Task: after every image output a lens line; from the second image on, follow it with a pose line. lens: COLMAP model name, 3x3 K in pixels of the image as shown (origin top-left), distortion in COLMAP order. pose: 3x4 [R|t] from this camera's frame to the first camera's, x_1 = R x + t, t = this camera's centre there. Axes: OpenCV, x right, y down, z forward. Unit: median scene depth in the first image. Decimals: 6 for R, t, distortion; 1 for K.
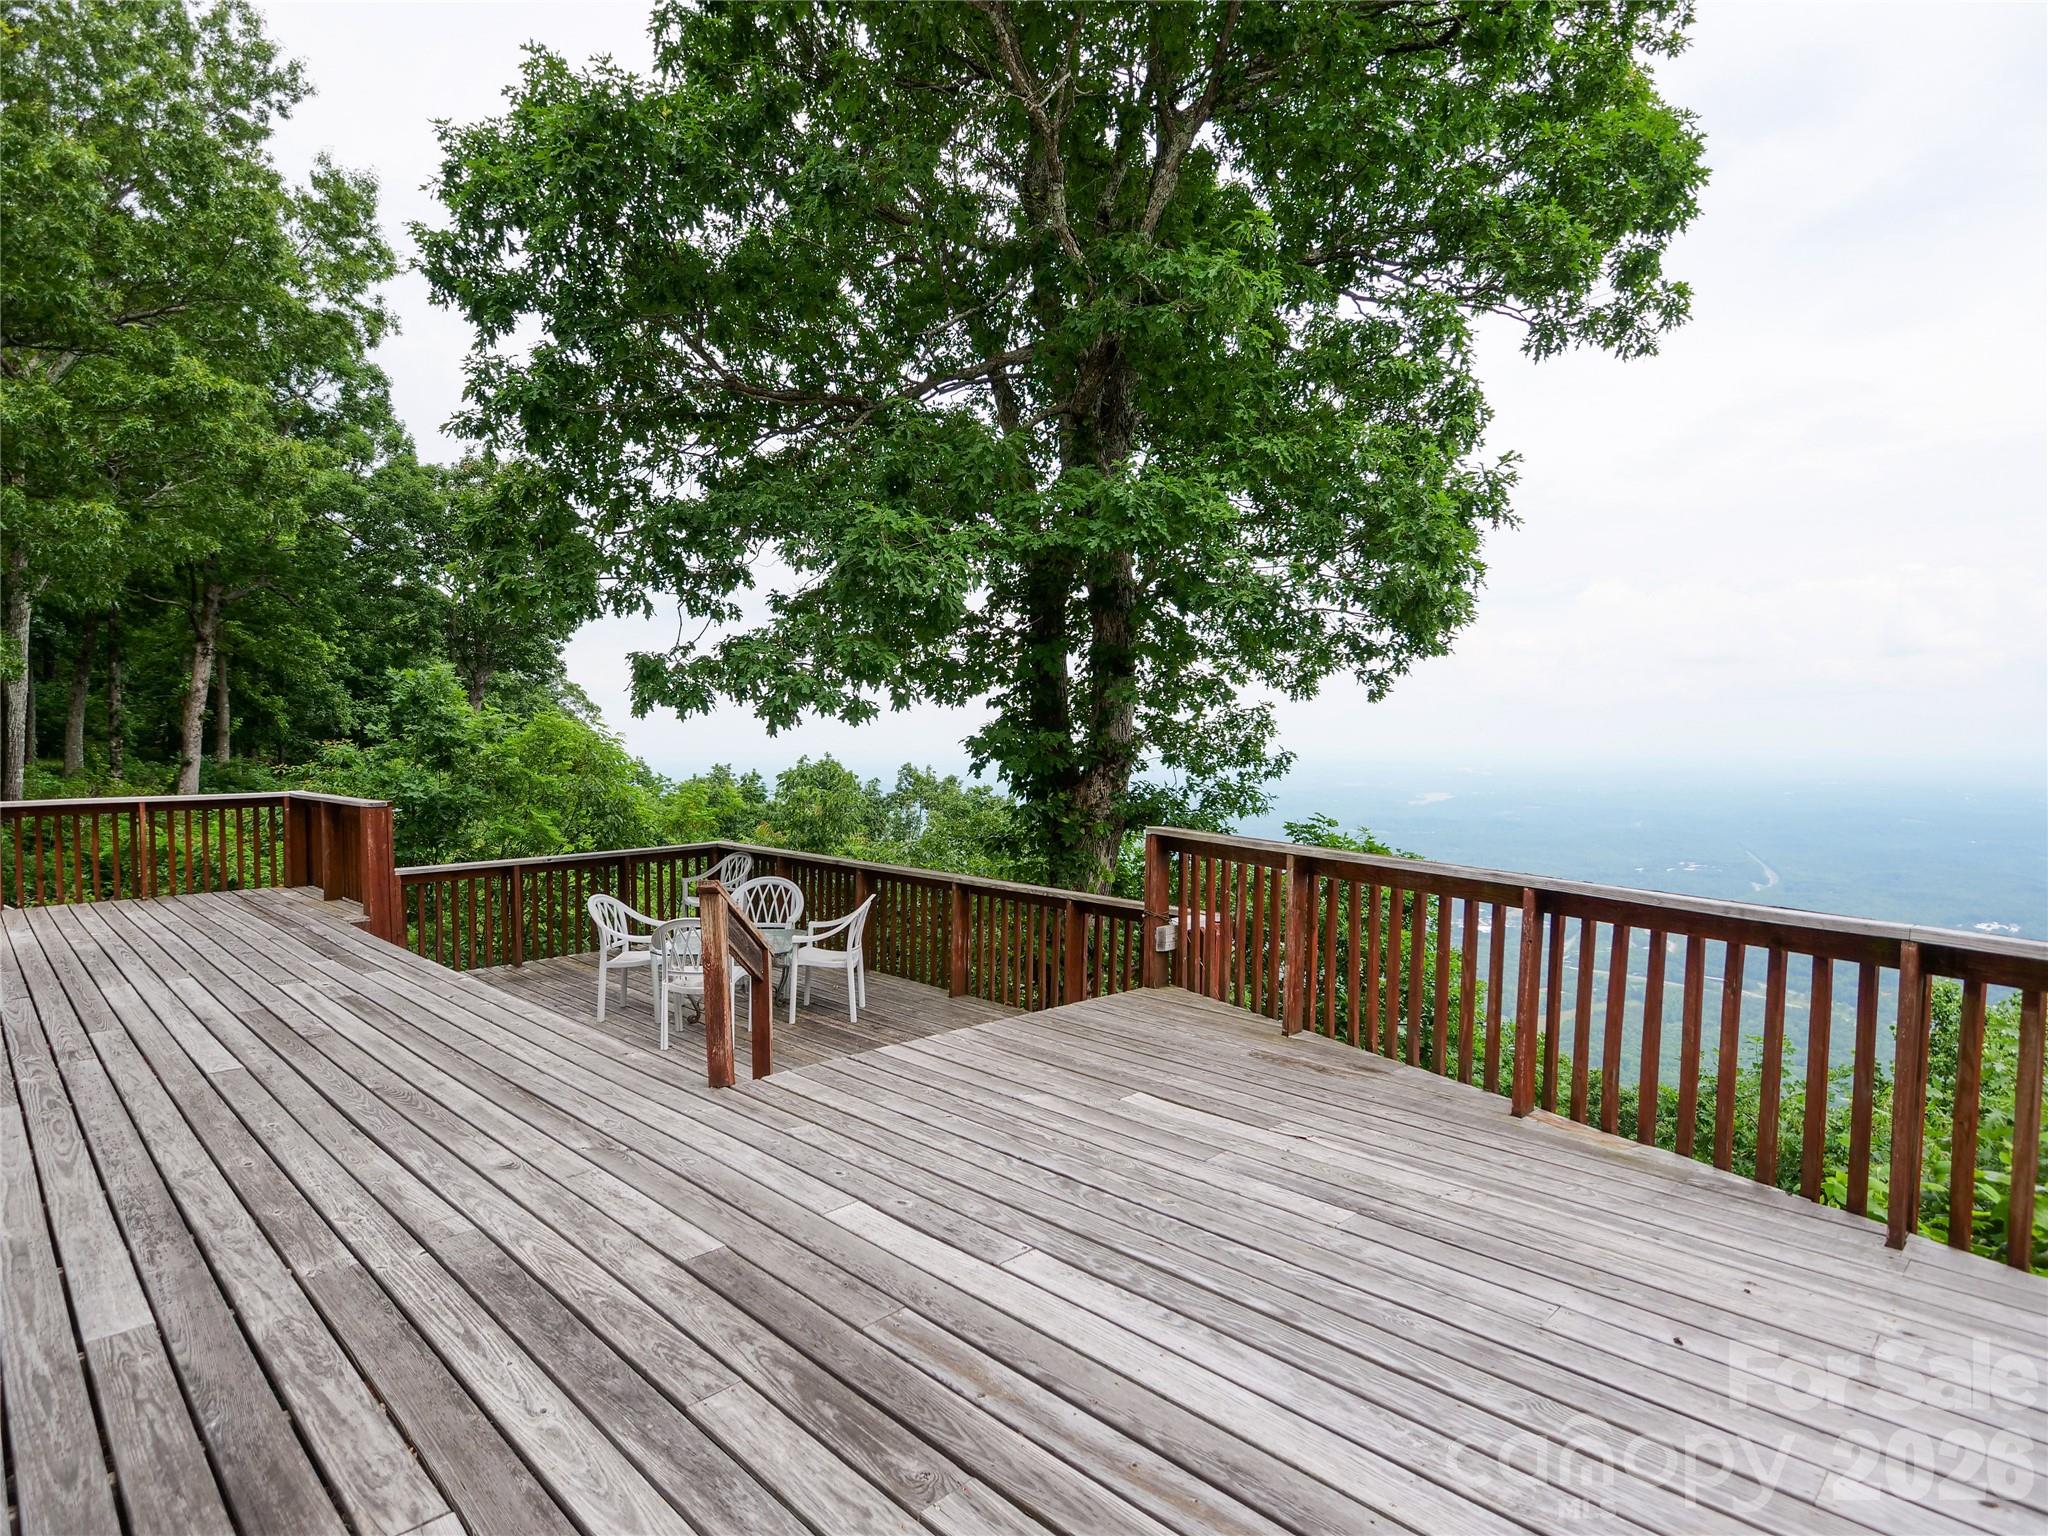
lens RADIAL K [[1100.0, 0, 1024.9], [0, 1100.0, 768.6], [0, 0, 1]] dist [-0.005349, -0.007290]
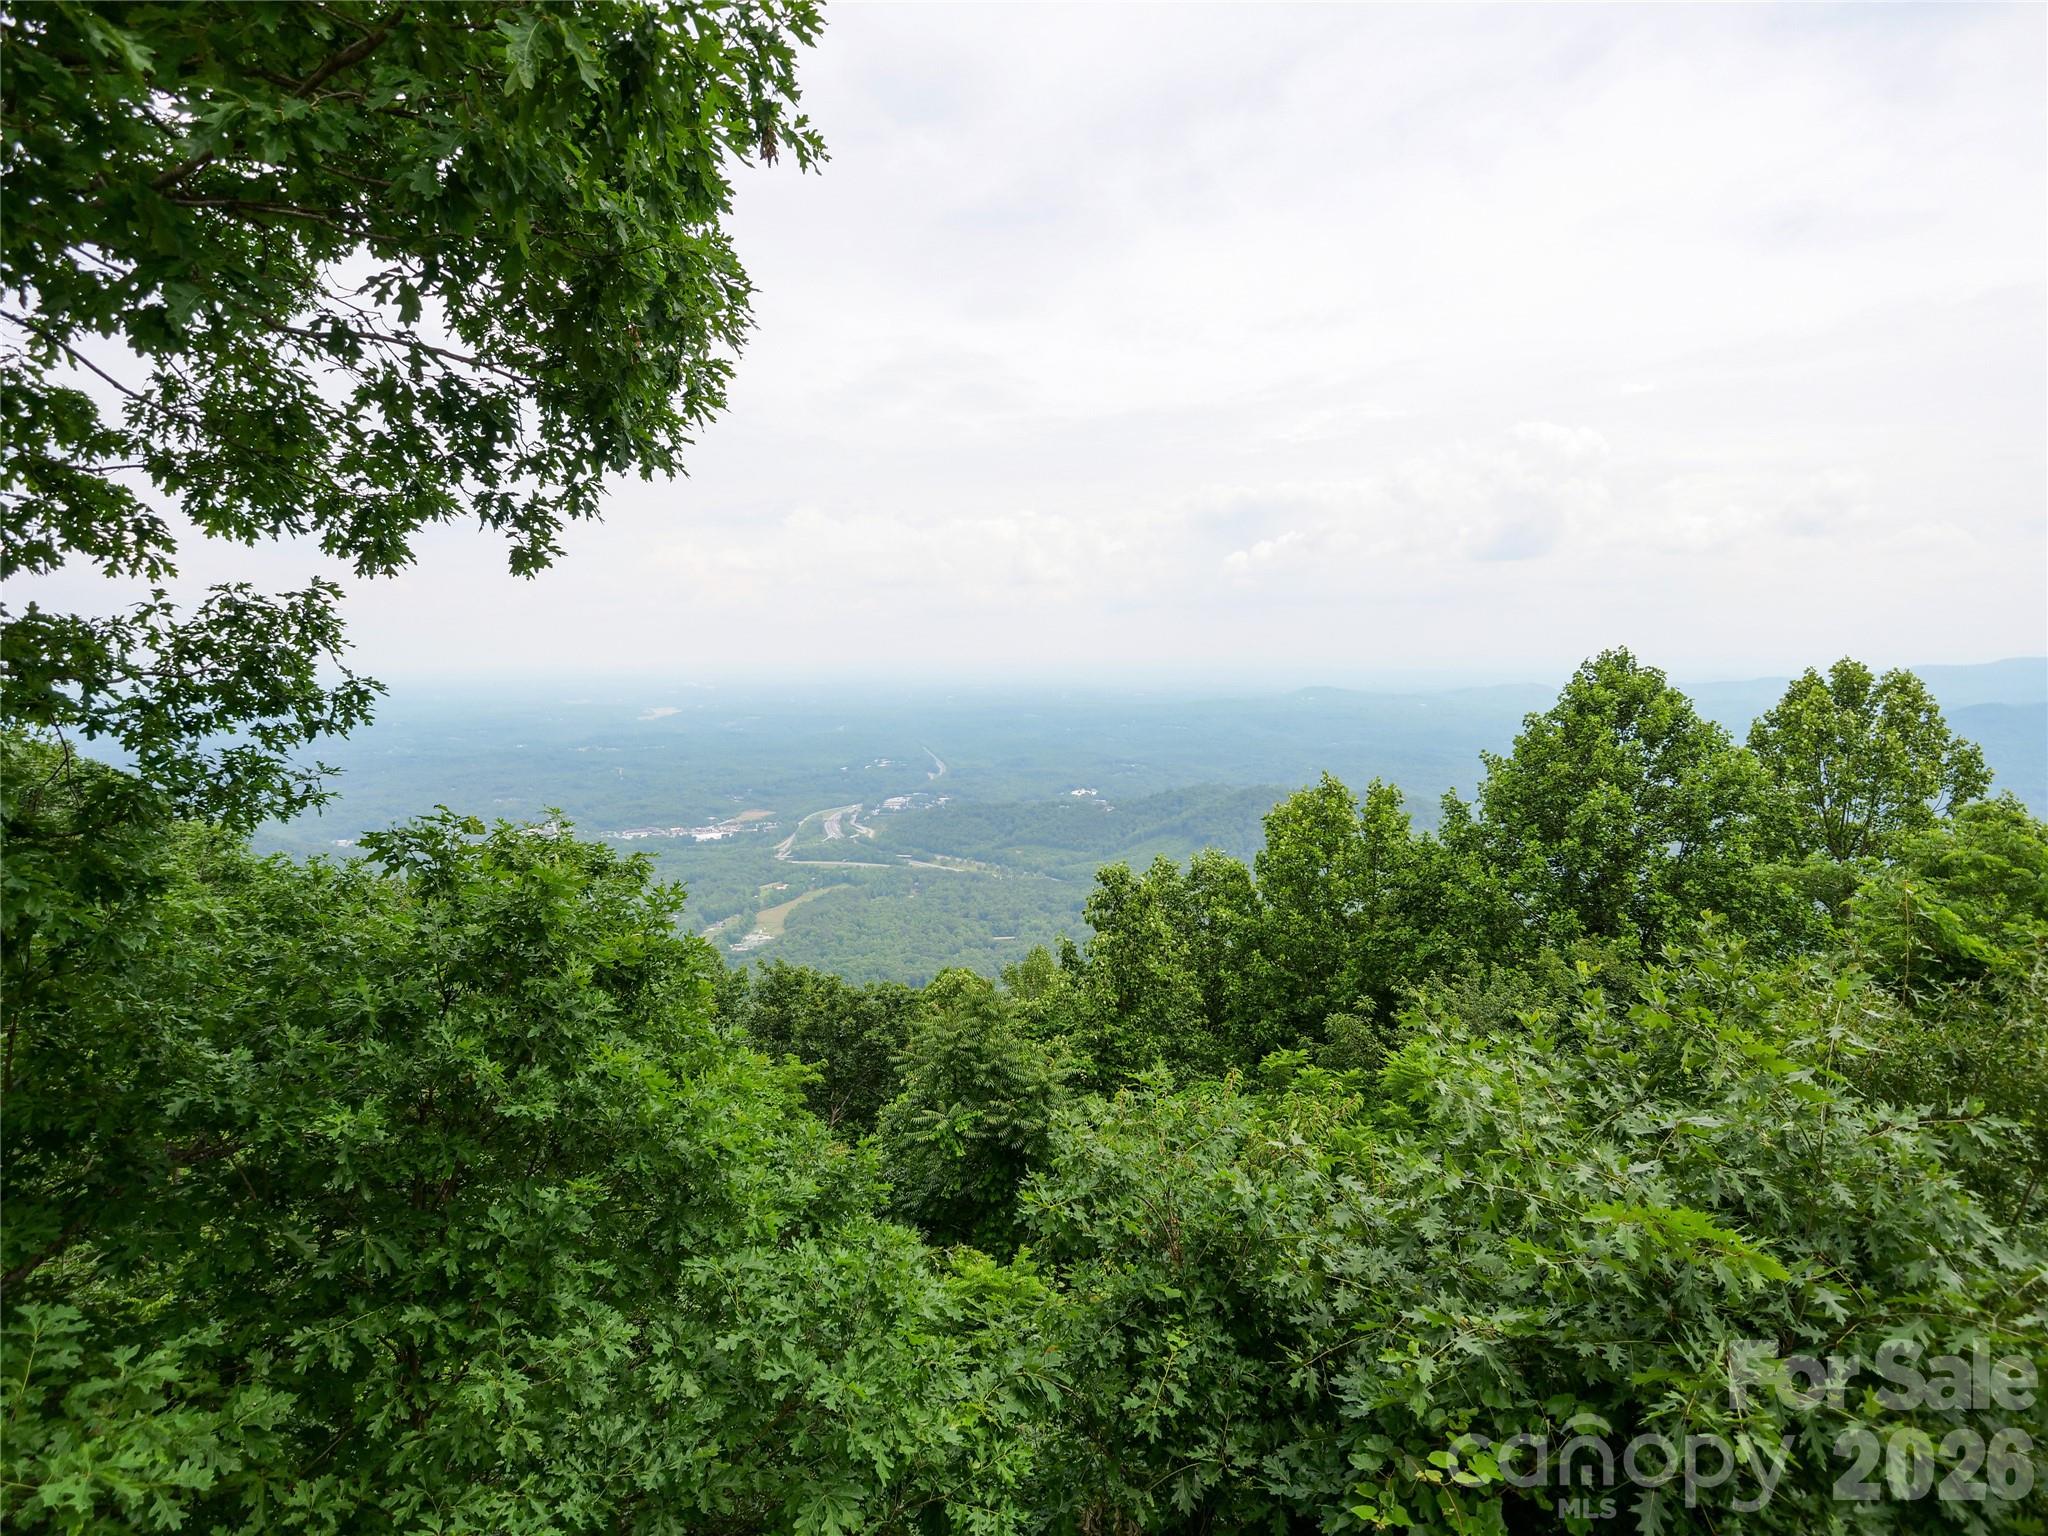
lens RADIAL K [[1100.0, 0, 1024.9], [0, 1100.0, 768.6], [0, 0, 1]] dist [-0.005349, -0.007290]
pose [[0.779830, -0.076127, 0.621346, 0.189296], [0.027953, 0.995823, 0.086924, -0.013326], [-0.625367, -0.050417, 0.778700, 0.507183]]
